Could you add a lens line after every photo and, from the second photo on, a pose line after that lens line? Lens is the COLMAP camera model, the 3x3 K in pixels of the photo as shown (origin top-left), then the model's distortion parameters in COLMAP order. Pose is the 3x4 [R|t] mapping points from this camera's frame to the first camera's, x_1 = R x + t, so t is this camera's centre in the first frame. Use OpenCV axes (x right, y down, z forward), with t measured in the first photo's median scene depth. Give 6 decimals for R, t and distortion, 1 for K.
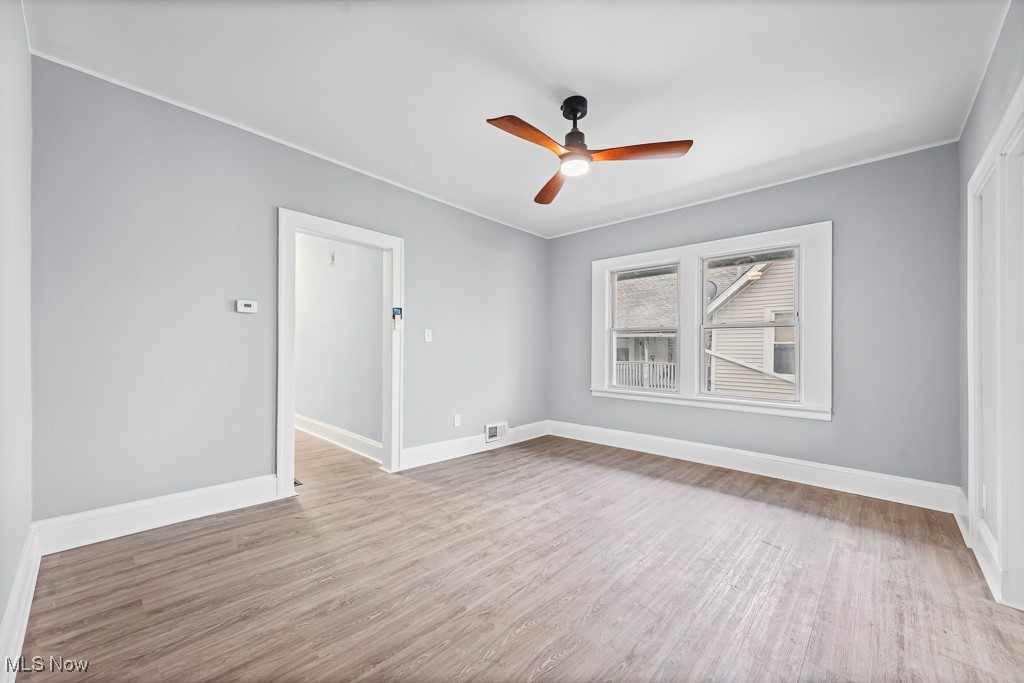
lens RADIAL K [[397.8, 0, 511.6], [0, 397.8, 345.6], [0, 0, 1]] dist [0.007767, -0.000074]
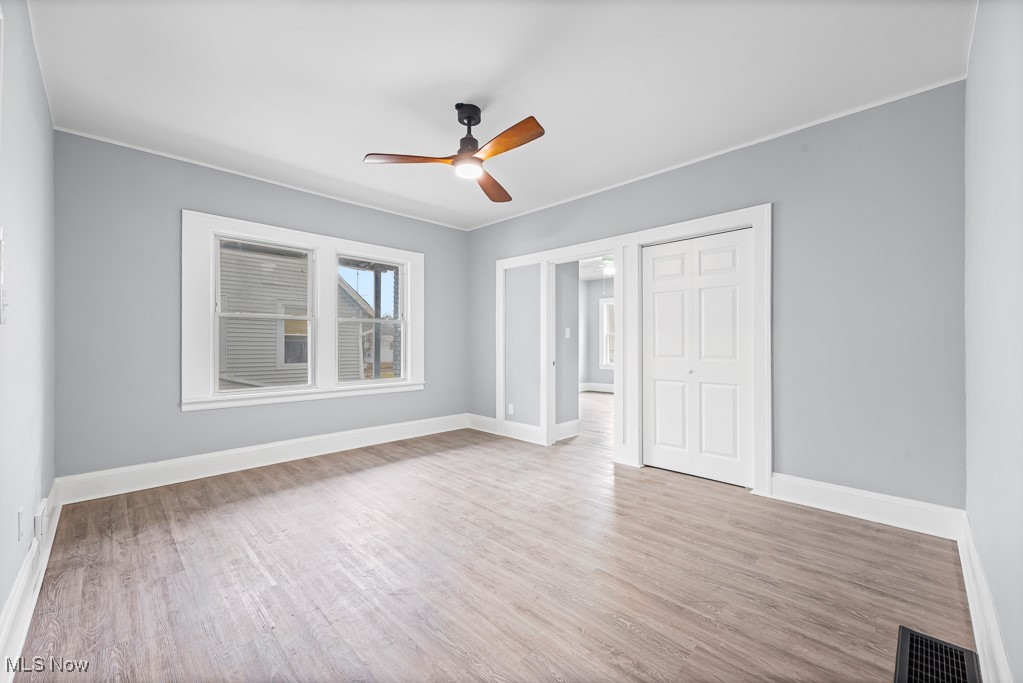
lens RADIAL K [[397.4, 0, 514.2], [0, 397.4, 339.8], [0, 0, 1]] dist [0.007767, -0.000074]
pose [[0.030536, -0.002773, 0.999530, -0.593906], [-0.012476, 0.999917, 0.003155, -0.004445], [-0.999456, -0.012567, 0.030499, 0.562992]]
